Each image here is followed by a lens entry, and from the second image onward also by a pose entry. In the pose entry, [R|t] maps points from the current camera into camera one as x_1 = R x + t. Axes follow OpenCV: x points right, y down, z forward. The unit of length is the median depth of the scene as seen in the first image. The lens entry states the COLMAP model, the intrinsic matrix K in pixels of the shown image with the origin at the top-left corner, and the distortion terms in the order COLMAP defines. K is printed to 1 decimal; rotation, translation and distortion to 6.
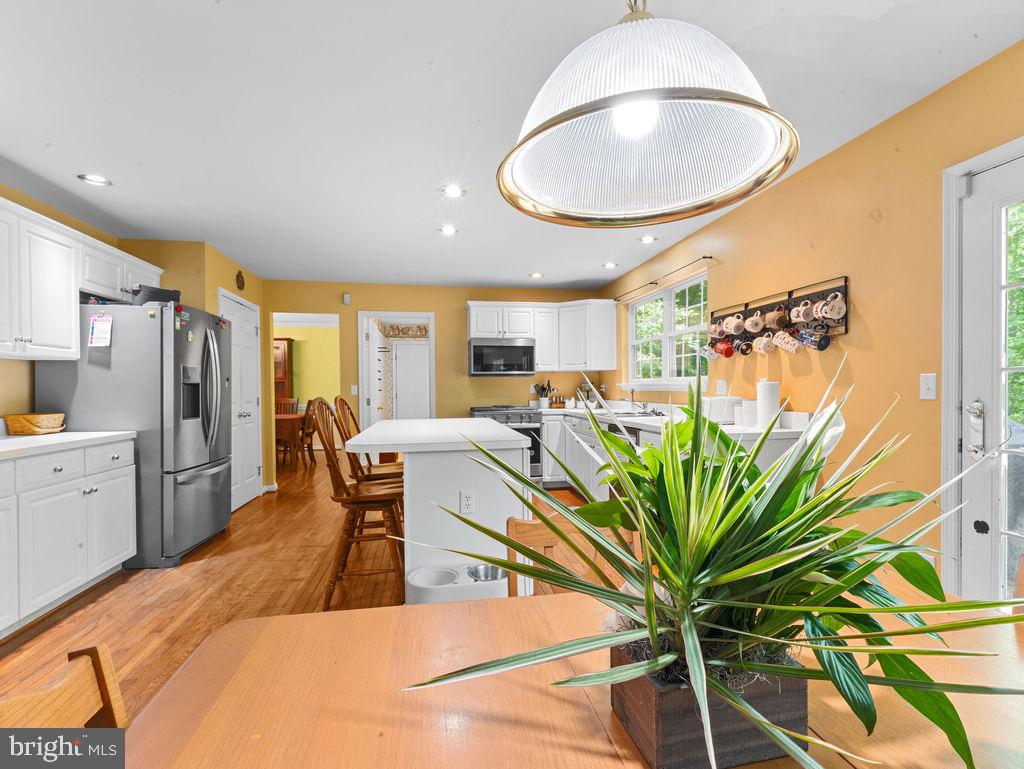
lens RADIAL K [[475.1, 0, 511.5], [0, 475.1, 388.9], [0, 0, 1]] dist [0.000882, -0.002591]
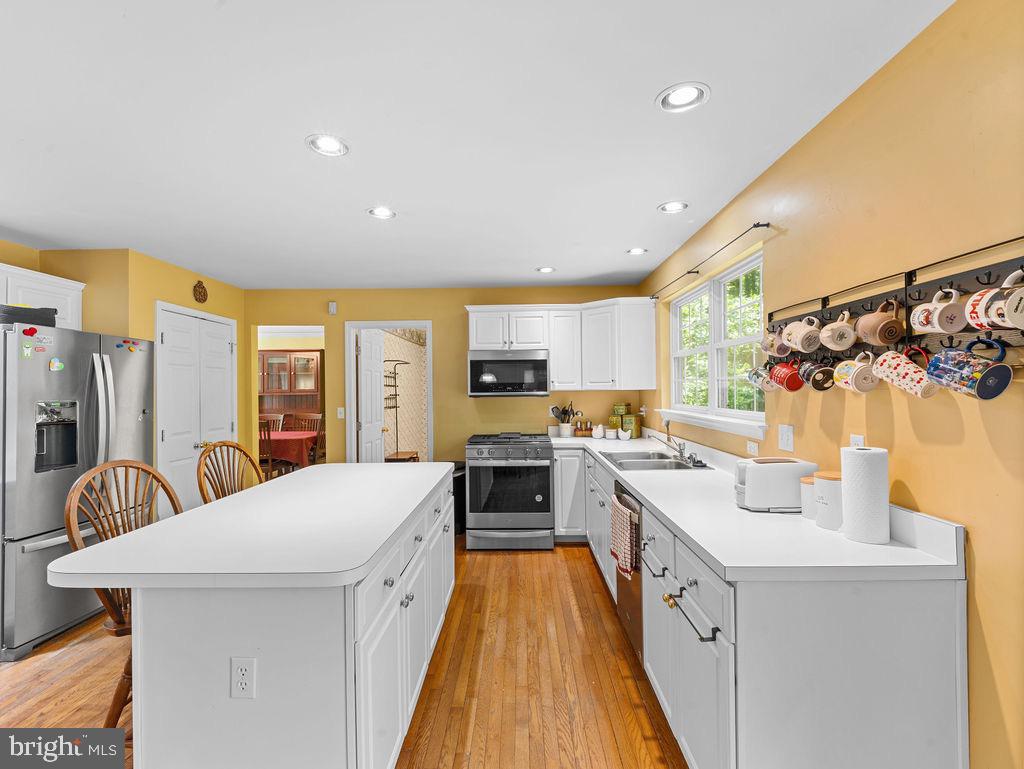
lens RADIAL K [[475.1, 0, 507.2], [0, 475.1, 384.4], [0, 0, 1]] dist [0.000882, -0.002591]
pose [[0.981627, -0.003322, -0.190782, 0.225270], [0.001366, 0.999945, -0.010379, -0.069797], [0.190806, 0.009928, 0.981577, 0.364746]]
